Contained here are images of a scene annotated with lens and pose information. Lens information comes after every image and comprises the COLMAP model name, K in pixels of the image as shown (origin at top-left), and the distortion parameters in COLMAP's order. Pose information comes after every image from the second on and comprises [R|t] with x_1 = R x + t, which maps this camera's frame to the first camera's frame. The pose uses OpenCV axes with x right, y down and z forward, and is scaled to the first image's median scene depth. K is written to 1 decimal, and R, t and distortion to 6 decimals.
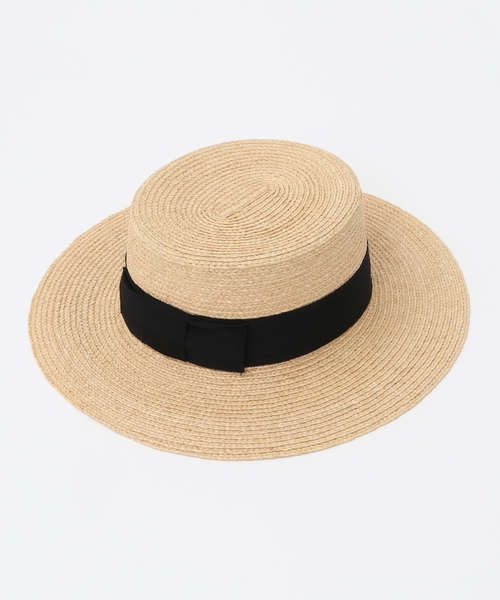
lens RADIAL K [[1225.6, 0, 248.7], [0, 1225.6, 299.8], [0, 0, 1]] dist [0.020184, 0.000000]
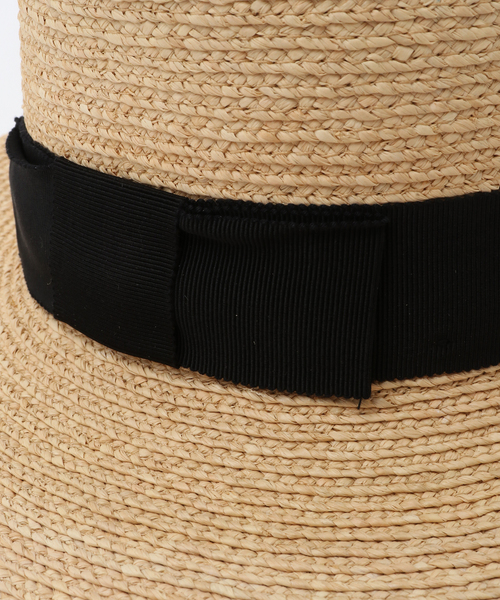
lens RADIAL K [[1017.1, 0, 253.0], [0, 1017.1, 300.1], [0, 0, 1]] dist [-0.058008, 0.000000]
pose [[0.999377, -0.007388, -0.034504, -0.023708], [0.003781, 0.994628, -0.103444, 0.061373], [0.035083, 0.103249, 0.994037, 0.753666]]
